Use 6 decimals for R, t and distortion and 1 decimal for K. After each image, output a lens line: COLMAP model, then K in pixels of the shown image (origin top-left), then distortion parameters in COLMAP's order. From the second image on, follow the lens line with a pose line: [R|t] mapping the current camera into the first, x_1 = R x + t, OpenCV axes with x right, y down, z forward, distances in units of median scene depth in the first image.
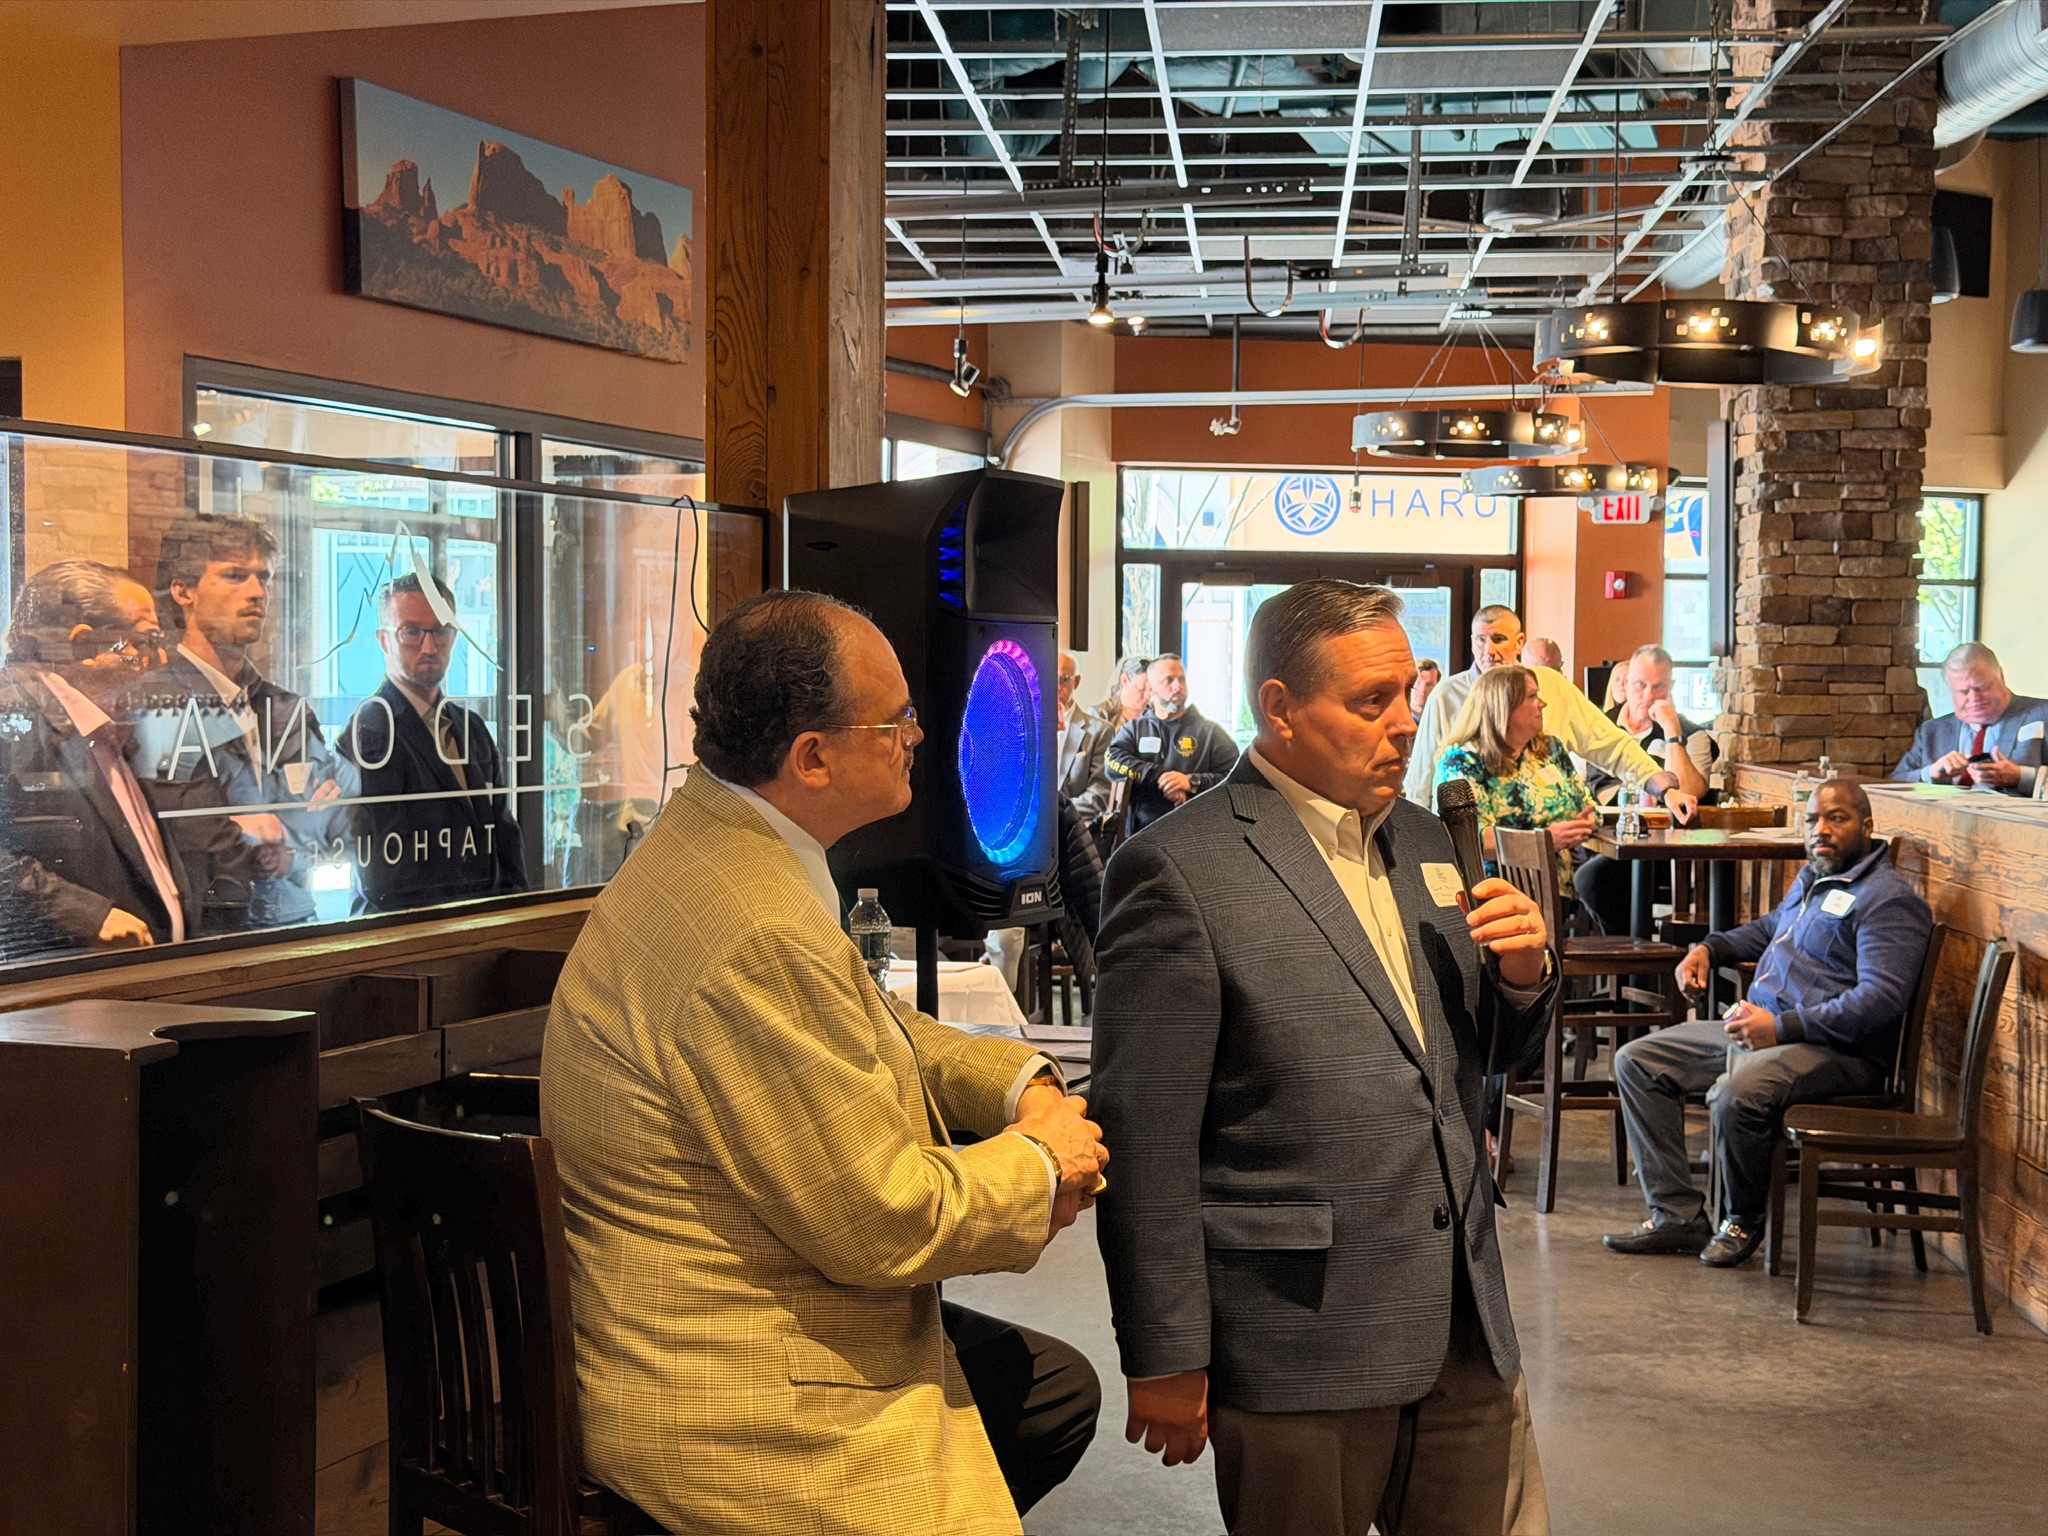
lens RADIAL K [[2839.2, 0, 1011.9], [0, 2839.2, 783.7], [0, 0, 1]] dist [0.109490, 0.000000]
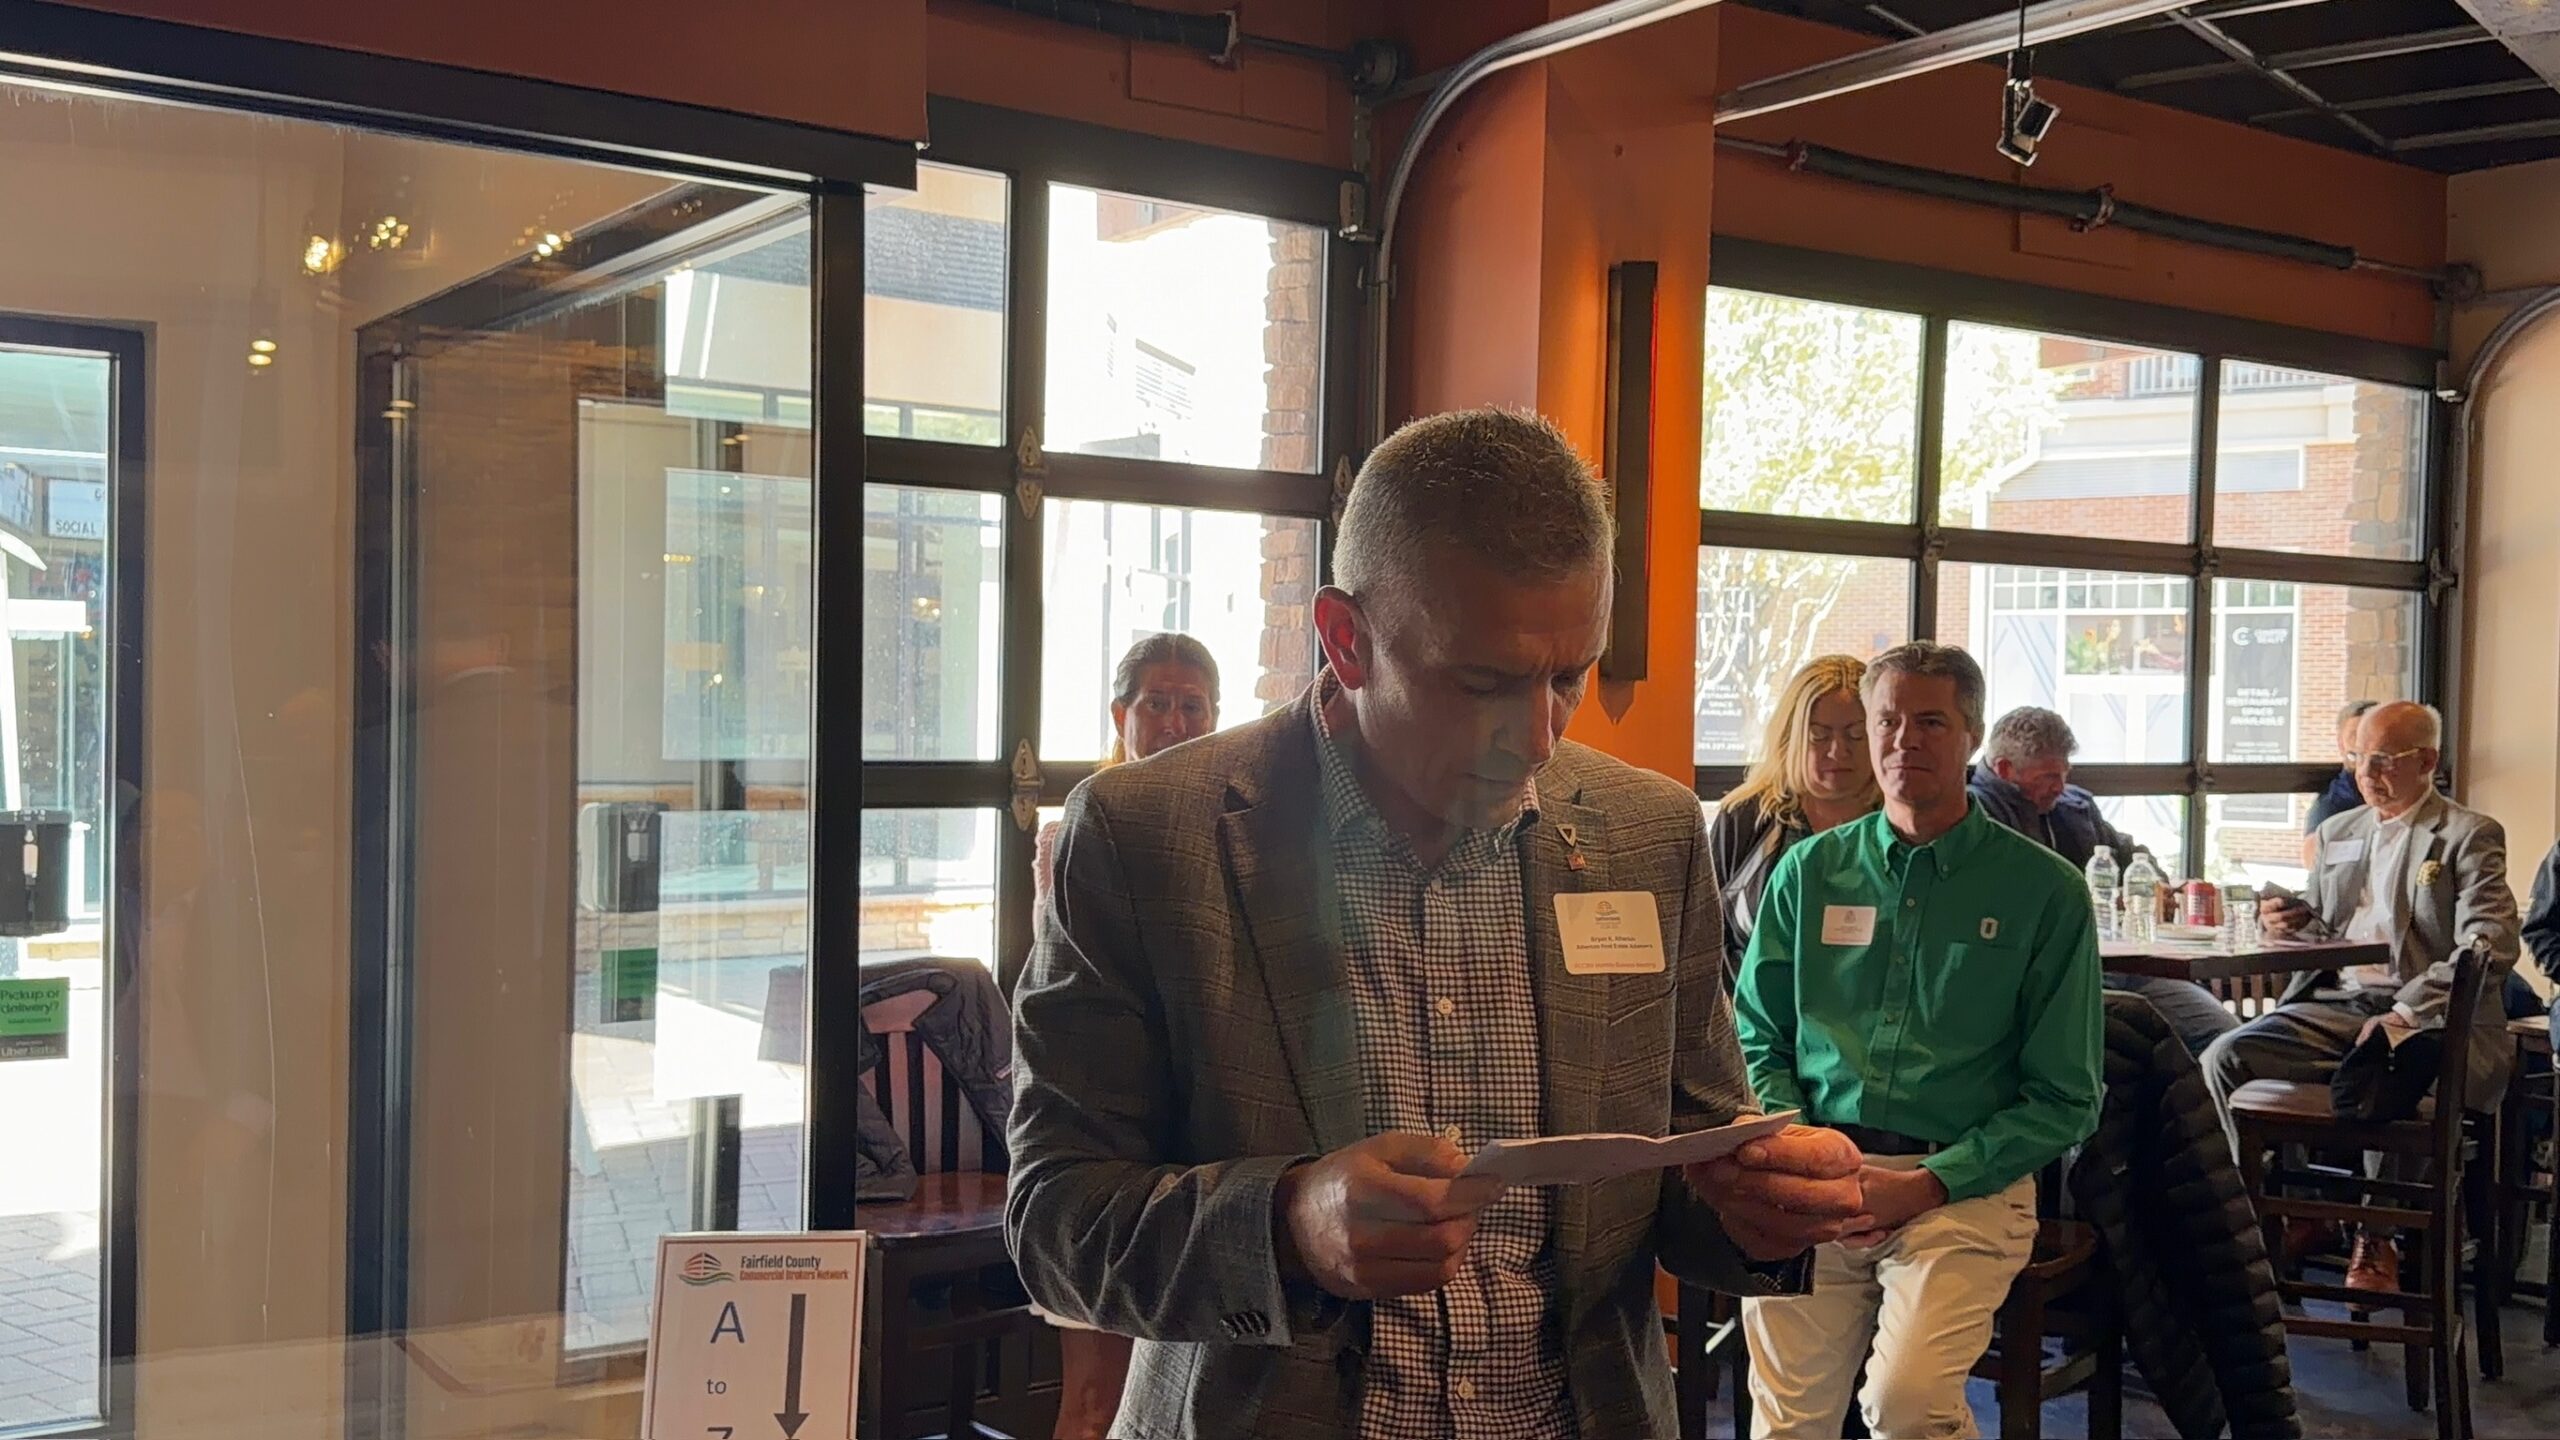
lens RADIAL K [[2440.0, 0, 1291.5], [0, 2440.0, 734.7], [0, 0, 1]] dist [0.012854, 0.000000]
pose [[0.829919, 0.010562, -0.557784, 0.112464], [-0.033639, 0.998949, -0.031134, -0.021019], [0.556869, 0.044602, 0.829402, 0.577227]]
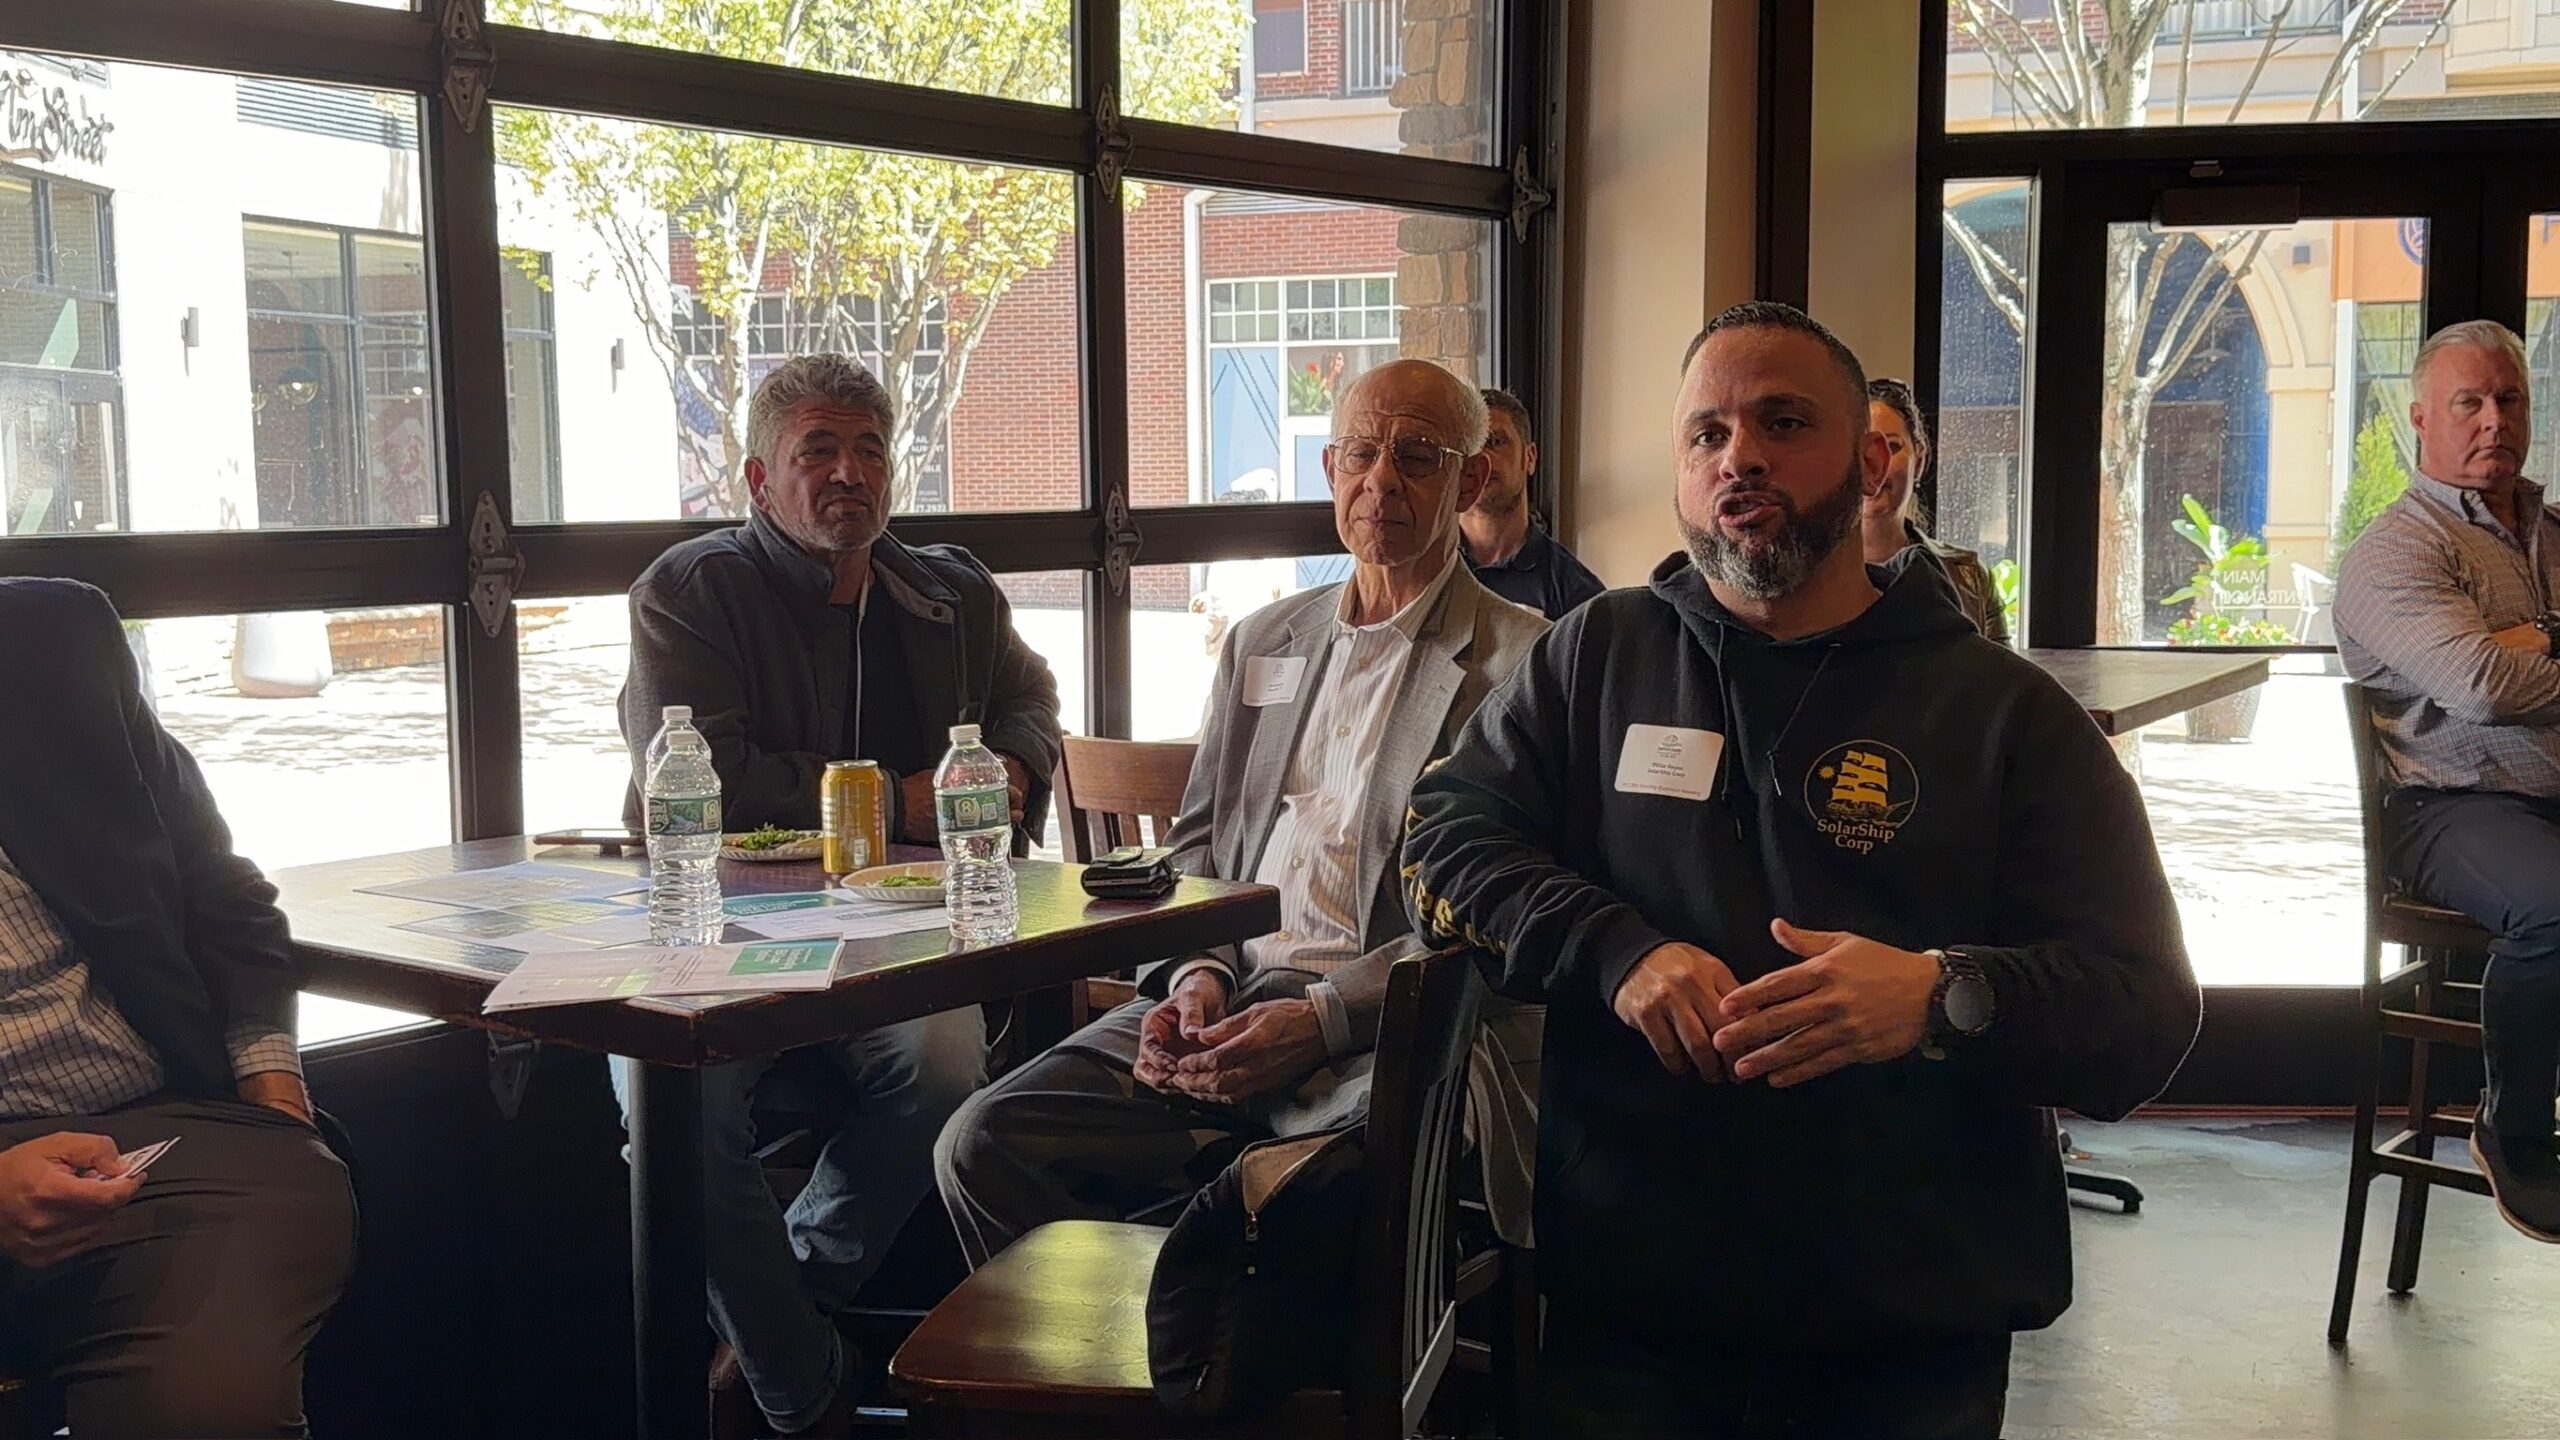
lens RADIAL K [[2626.7, 0, 1238.0], [0, 2626.7, 759.9], [0, 0, 1]] dist [0.005041, 0.000000]
pose [[0.947053, 0.011249, -0.320880, 0.093599], [0.009816, 0.997905, 0.063953, -0.030613], [0.320927, -0.063717, 0.944958, 0.896993]]
